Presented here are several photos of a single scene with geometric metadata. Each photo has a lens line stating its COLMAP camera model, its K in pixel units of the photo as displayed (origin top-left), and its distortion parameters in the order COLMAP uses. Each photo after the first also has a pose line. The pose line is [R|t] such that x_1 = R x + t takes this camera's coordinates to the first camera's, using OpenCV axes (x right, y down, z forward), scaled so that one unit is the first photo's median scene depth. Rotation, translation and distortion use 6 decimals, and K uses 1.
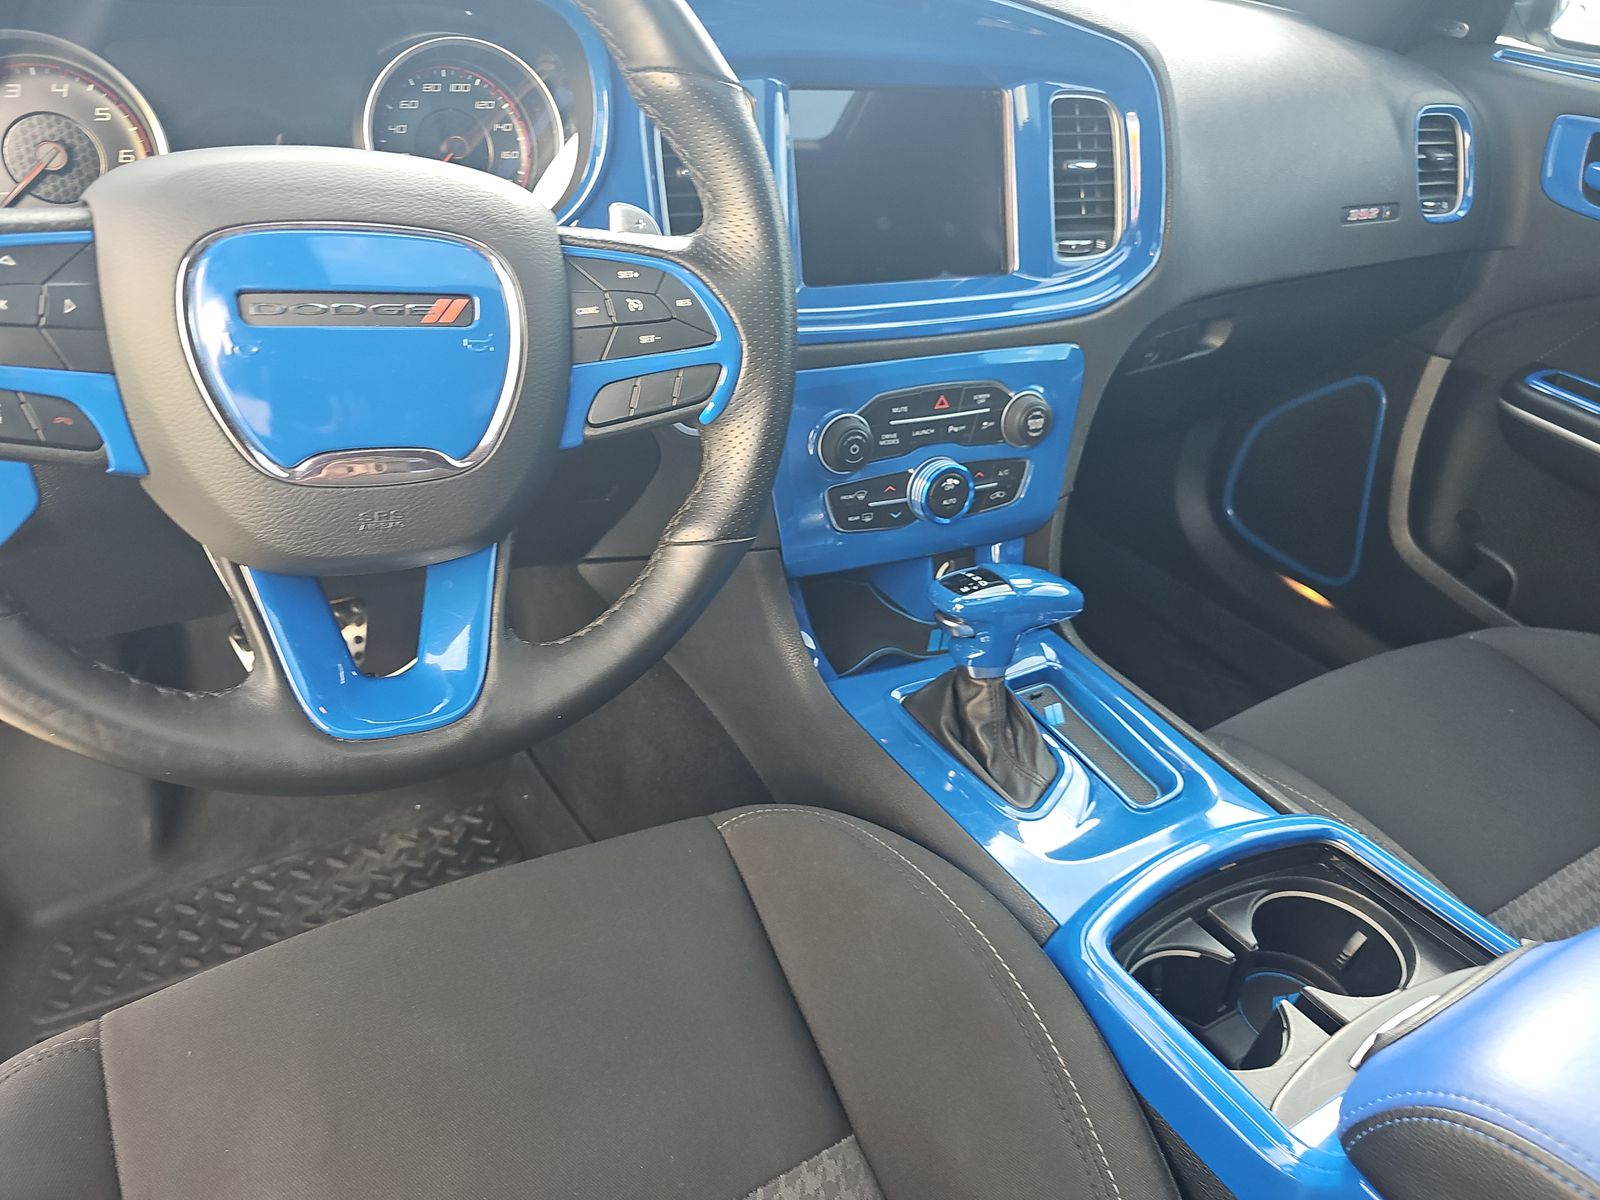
lens RADIAL K [[1127.6, 0, 802.9], [0, 1127.6, 619.8], [0, 0, 1]] dist [0.046858, -0.049427]
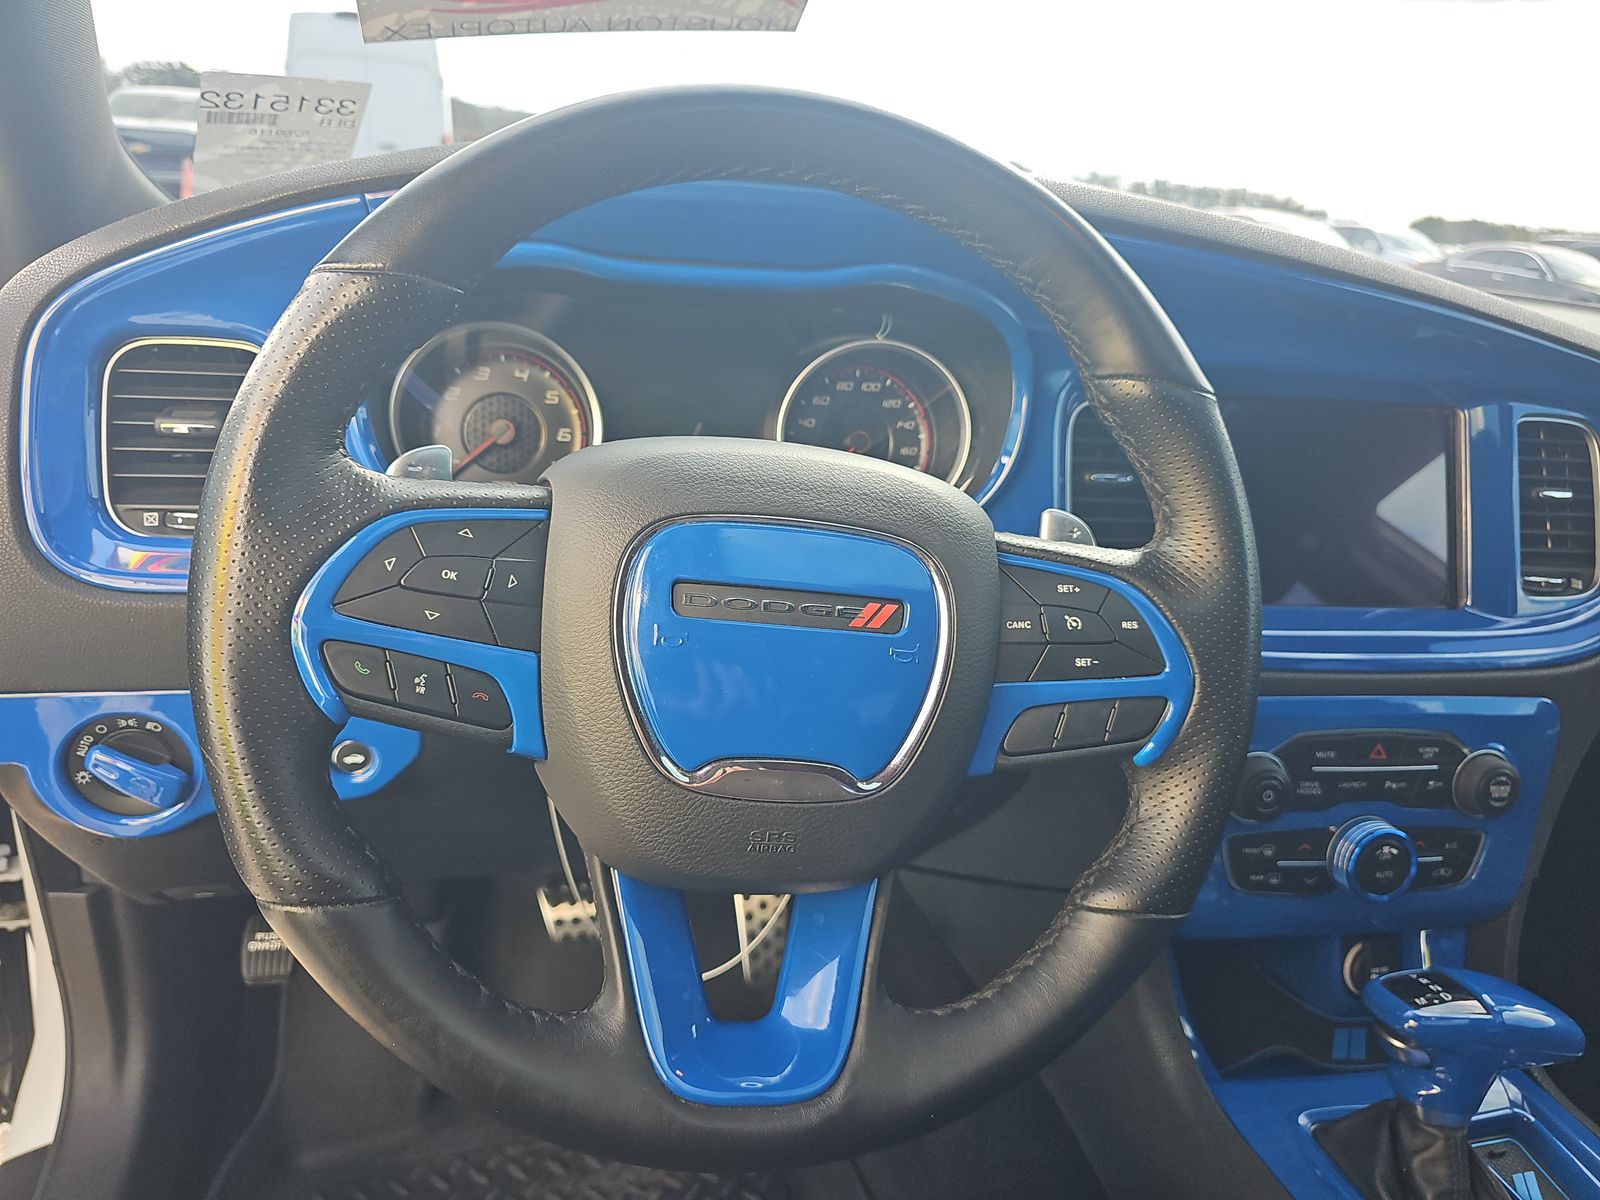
lens RADIAL K [[1148.3, 0, 767.1], [0, 1148.3, 600.0], [0, 0, 1]] dist [0.050005, -0.056686]
pose [[0.955850, 0.090238, -0.279656, -0.094008], [-0.158056, 0.960173, -0.230403, -0.040169], [0.247727, 0.264433, 0.932044, 0.084562]]
